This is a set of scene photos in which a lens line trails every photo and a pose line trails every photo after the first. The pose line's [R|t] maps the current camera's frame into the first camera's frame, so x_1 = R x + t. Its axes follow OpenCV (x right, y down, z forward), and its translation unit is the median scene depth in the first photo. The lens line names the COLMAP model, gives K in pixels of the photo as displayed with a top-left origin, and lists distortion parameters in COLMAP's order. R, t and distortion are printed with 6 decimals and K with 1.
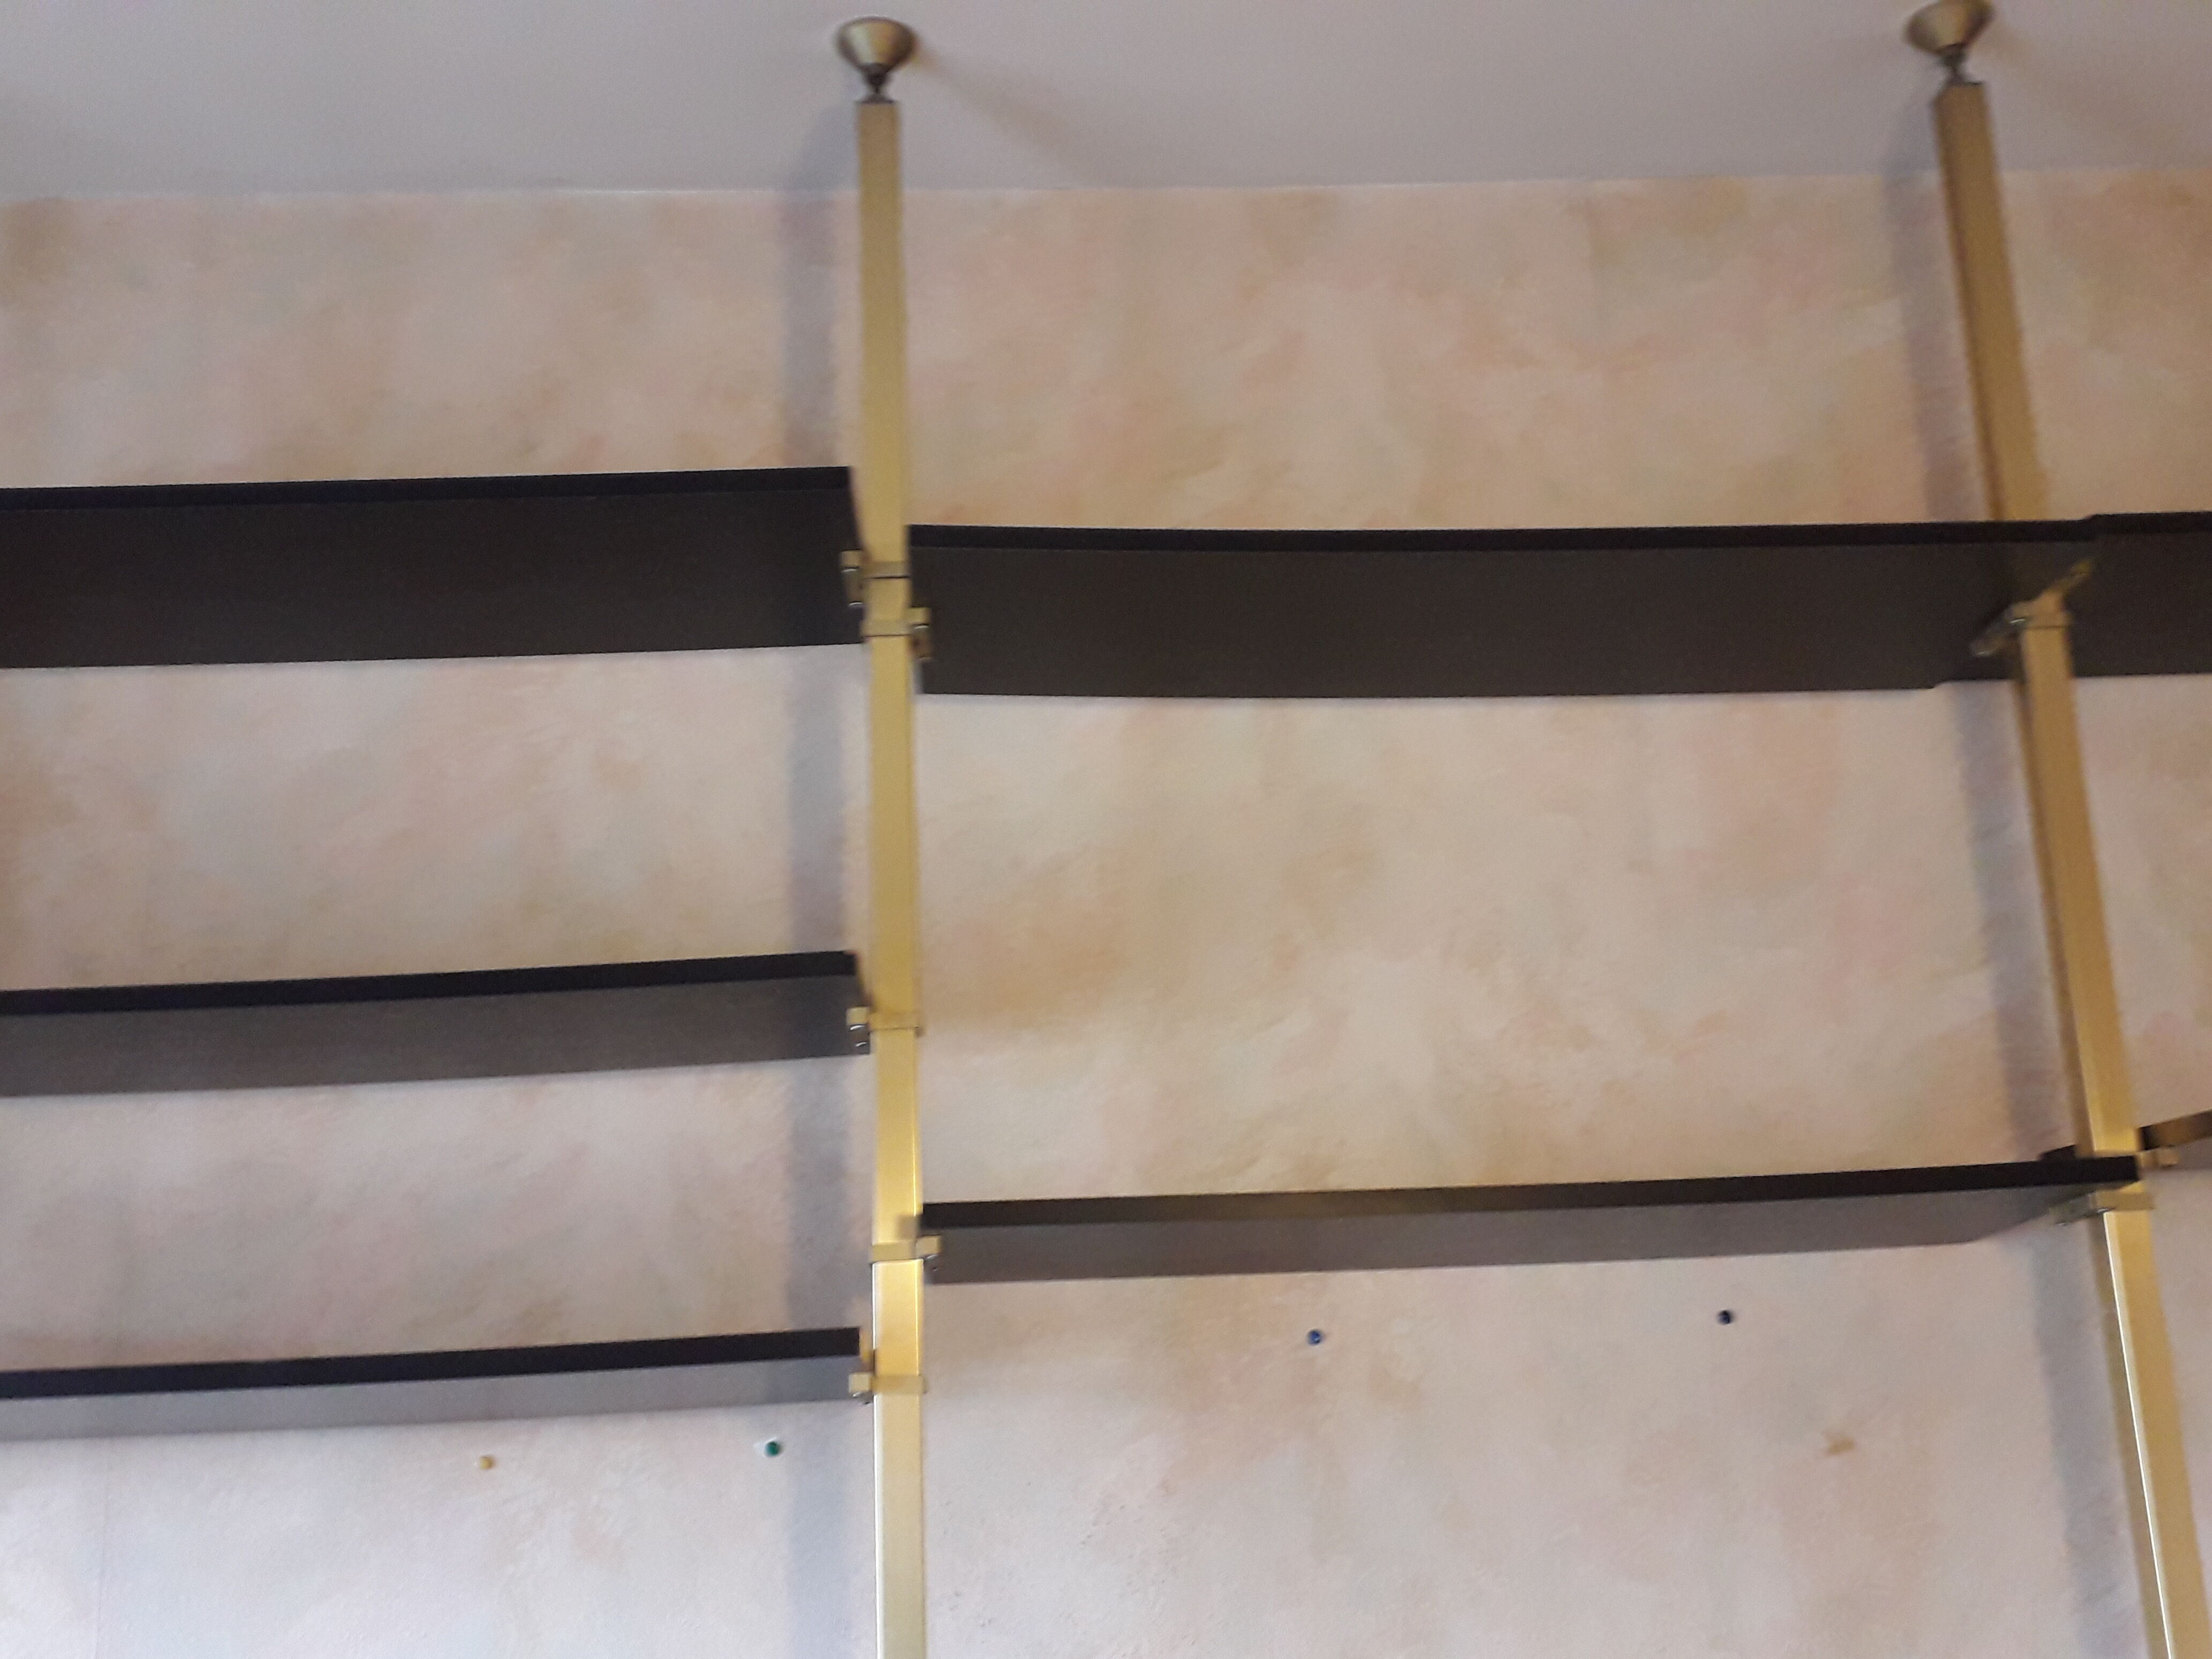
lens RADIAL K [[2192.7, 0, 1089.3], [0, 2192.7, 814.0], [0, 0, 1]] dist [0.026755, 0.000000]
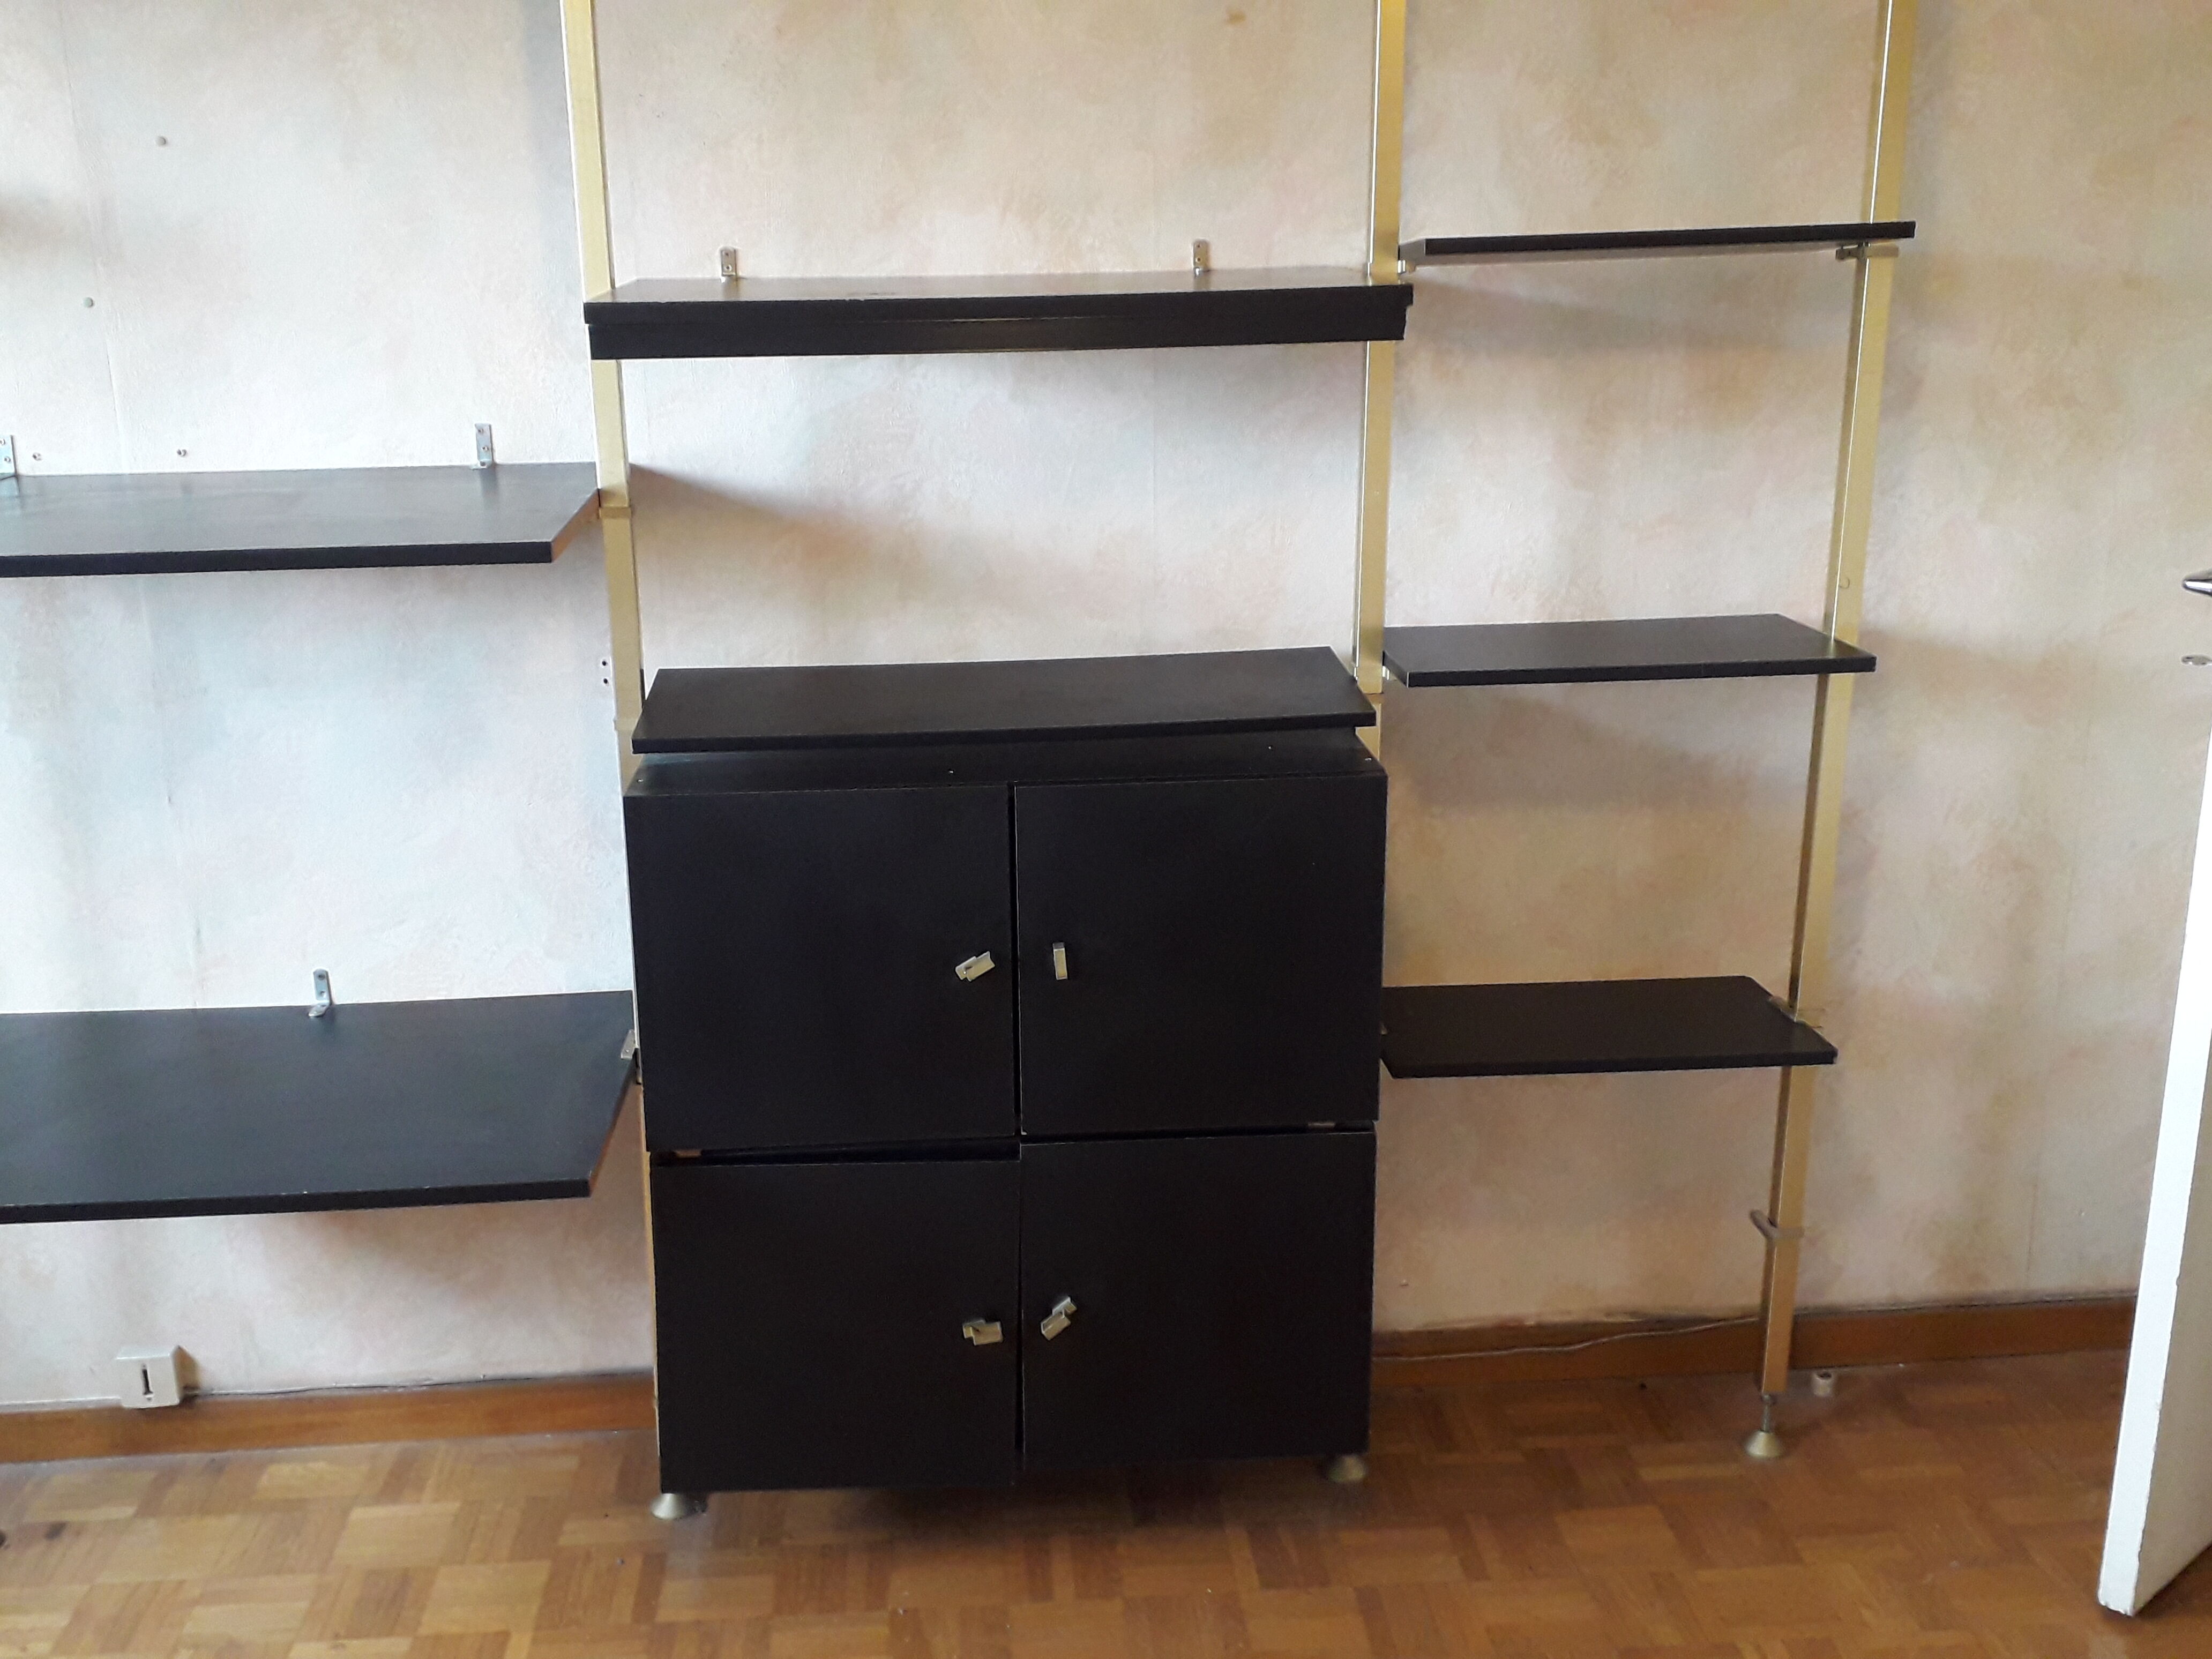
lens RADIAL K [[2192.7, 0, 1108.9], [0, 2192.7, 839.6], [0, 0, 1]] dist [0.026755, 0.000000]
pose [[0.999067, 0.016550, 0.039896, 0.204553], [-0.035041, 0.850603, 0.524640, -0.019283], [-0.025253, -0.525548, 0.850389, -0.558803]]
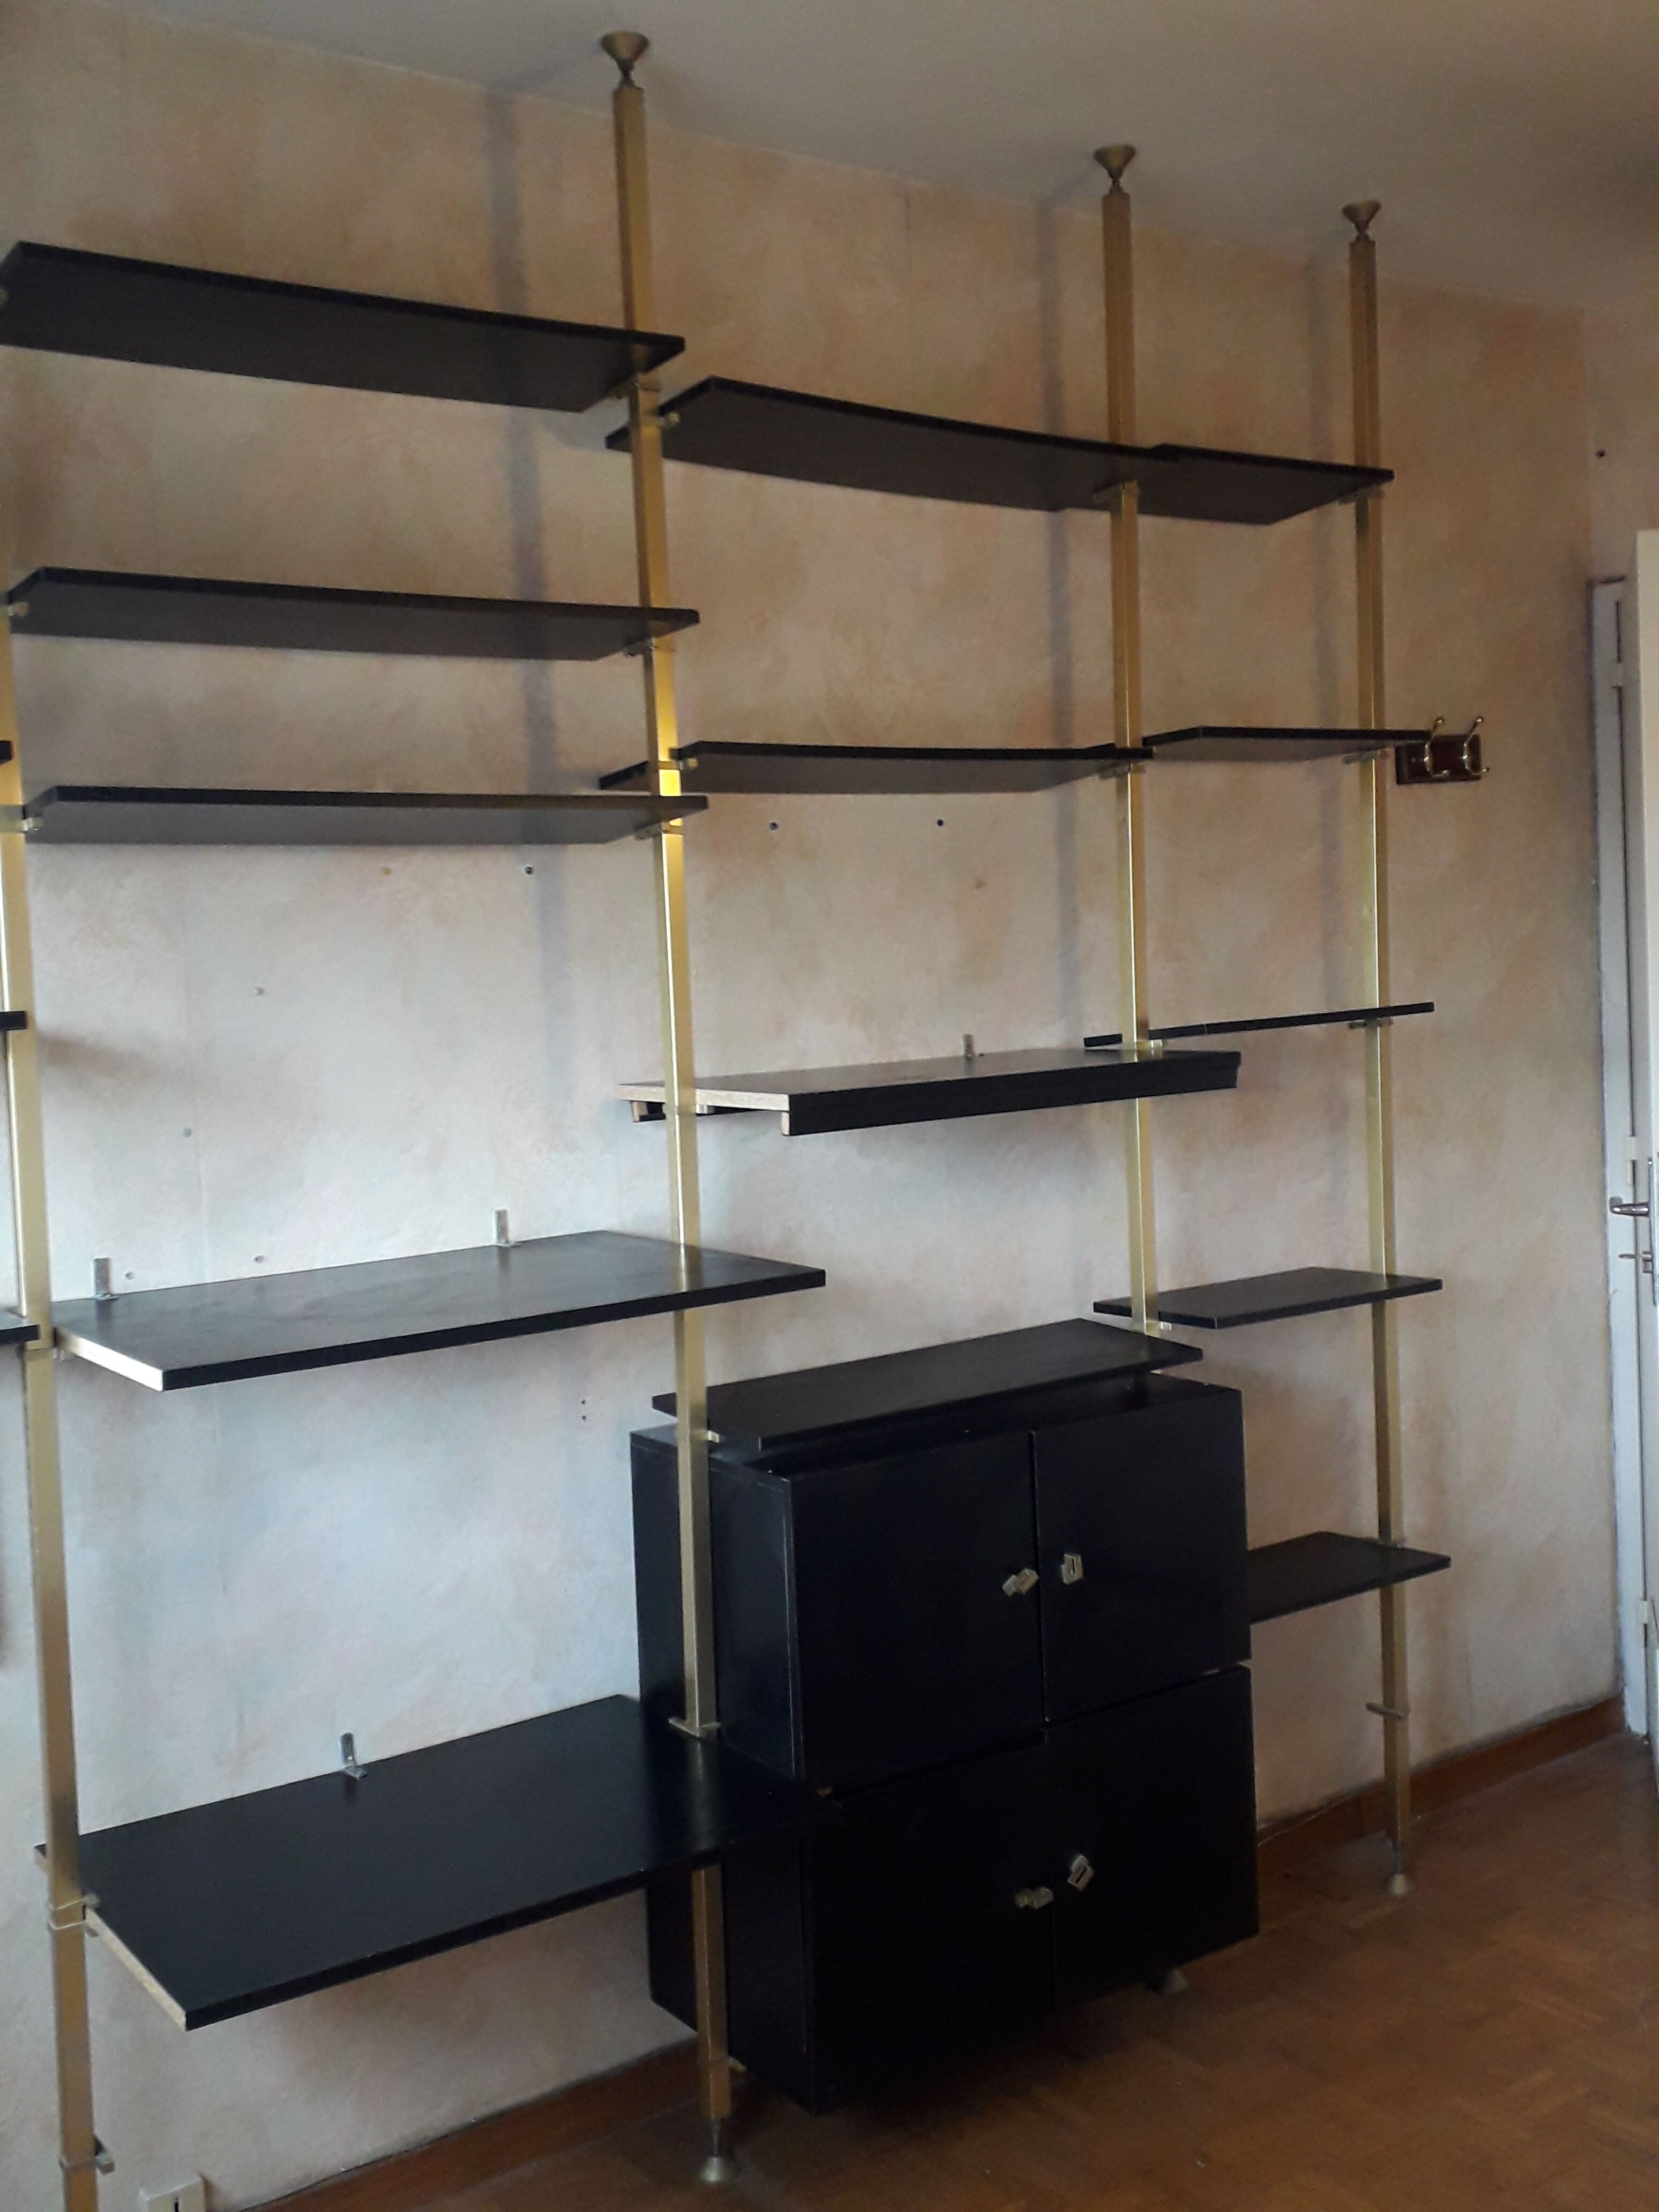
lens RADIAL K [[2192.7, 0, 840.6], [0, 2192.7, 1097.9], [0, 0, 1]] dist [0.026755, 0.000000]
pose [[0.838557, -0.031096, 0.543926, -0.913890], [-0.128592, 0.958865, 0.253065, -0.028410], [-0.529421, -0.282154, 0.800064, -0.658674]]
